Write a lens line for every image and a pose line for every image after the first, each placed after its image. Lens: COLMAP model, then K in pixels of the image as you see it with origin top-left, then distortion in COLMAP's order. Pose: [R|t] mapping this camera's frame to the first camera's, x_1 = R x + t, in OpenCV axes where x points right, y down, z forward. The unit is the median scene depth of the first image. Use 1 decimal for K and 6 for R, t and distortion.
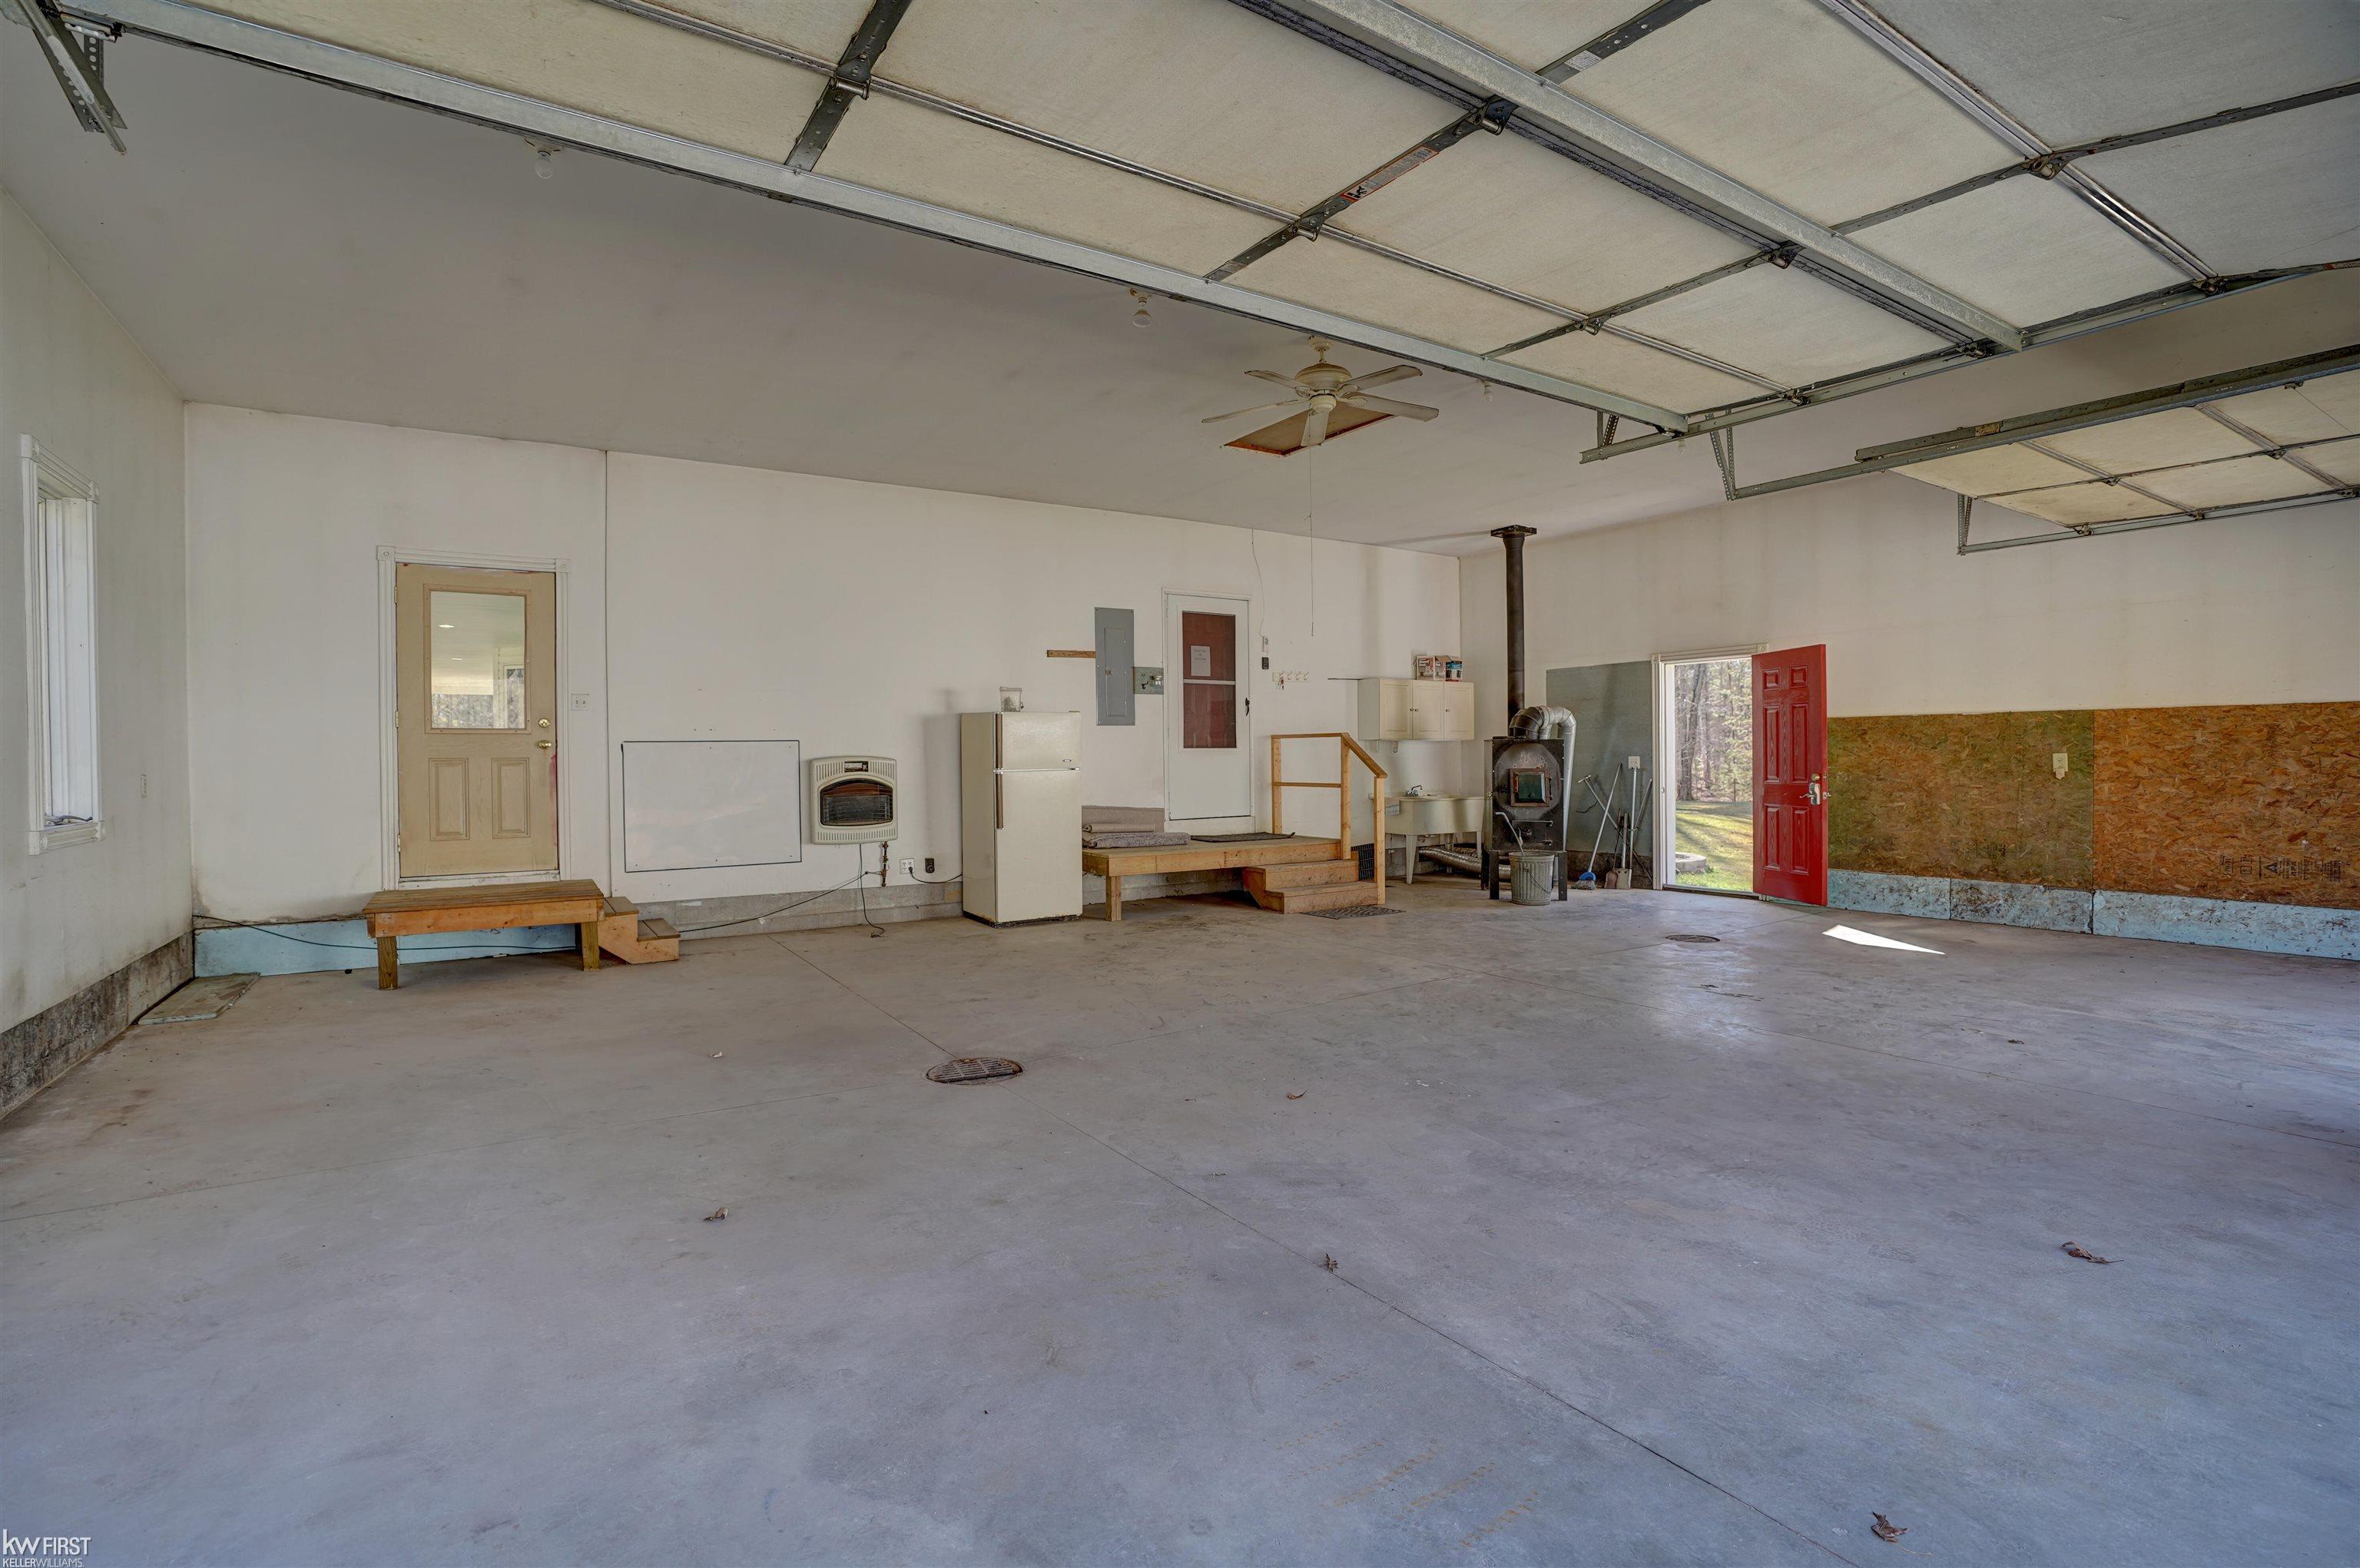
lens RADIAL K [[1092.1, 0, 1173.9], [0, 1092.1, 779.3], [0, 0, 1]] dist [0.000111, 0.000343]
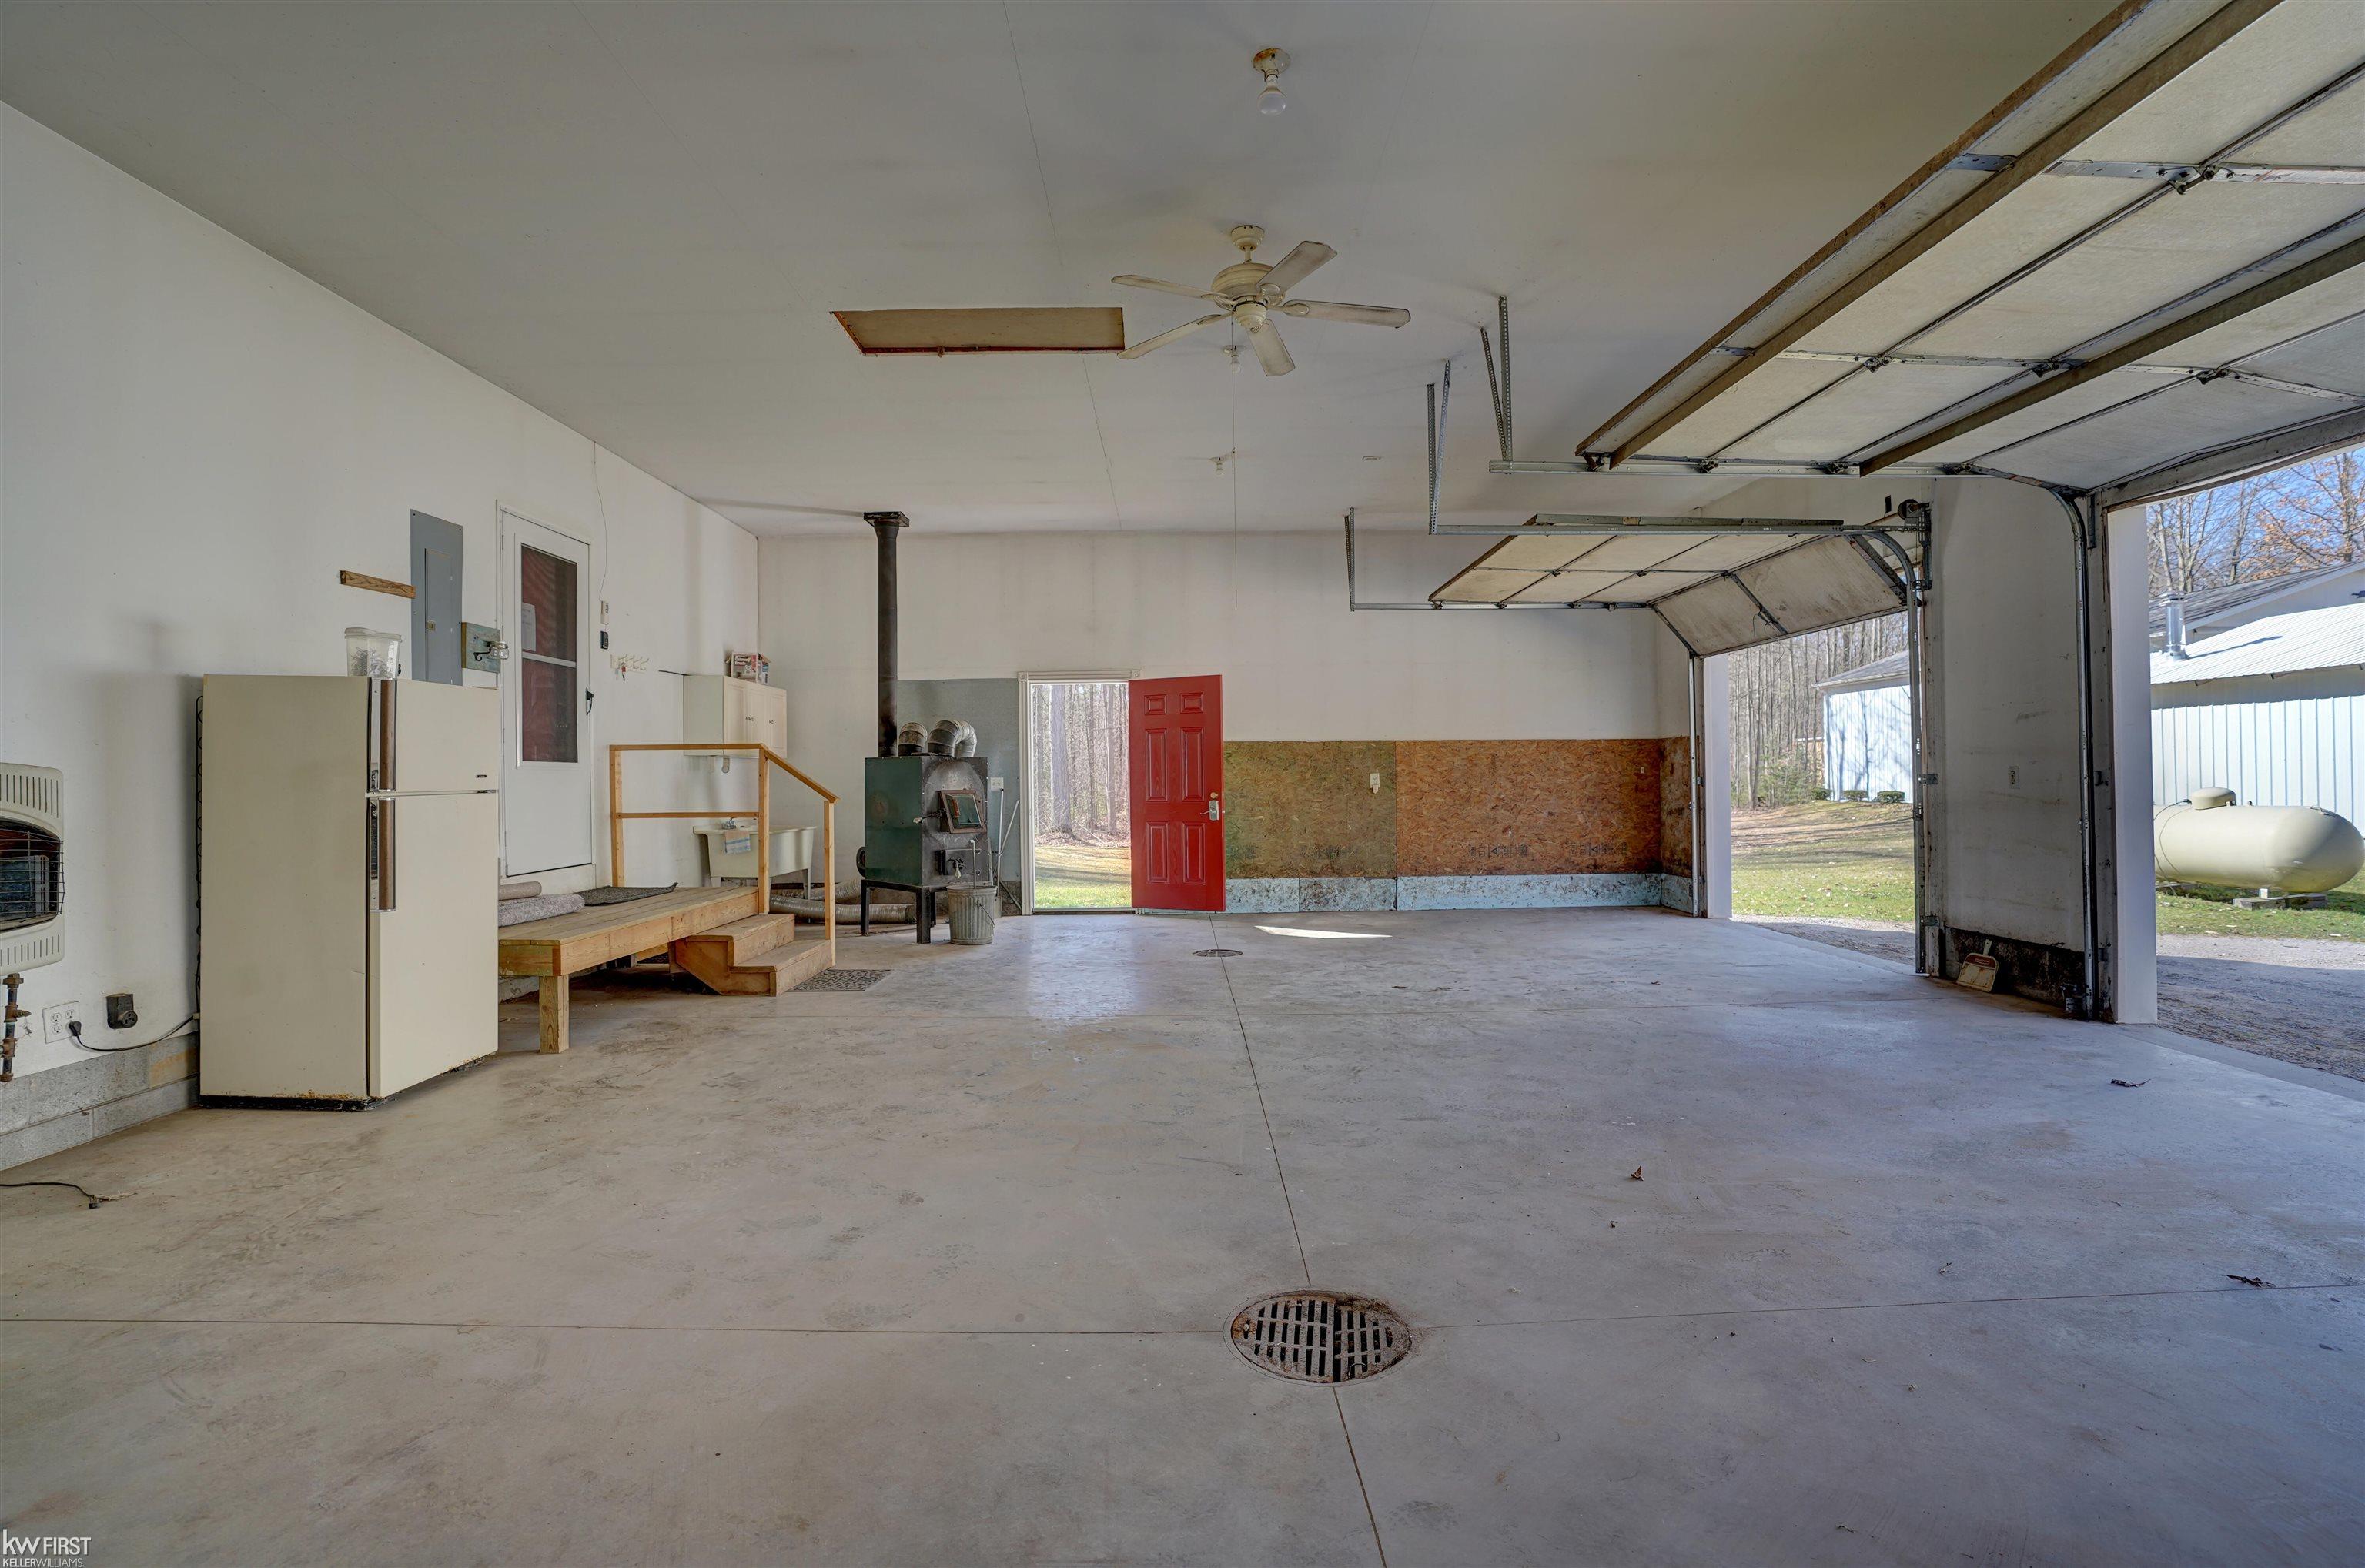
lens RADIAL K [[1111.4, 0, 1218.8], [0, 1111.4, 789.5], [0, 0, 1]] dist [-0.088770, 0.065546]
pose [[0.552414, -0.004362, 0.833559, -0.342093], [0.021680, 0.999723, -0.009136, 0.002832], [-0.833288, 0.023119, 0.552355, 0.379664]]
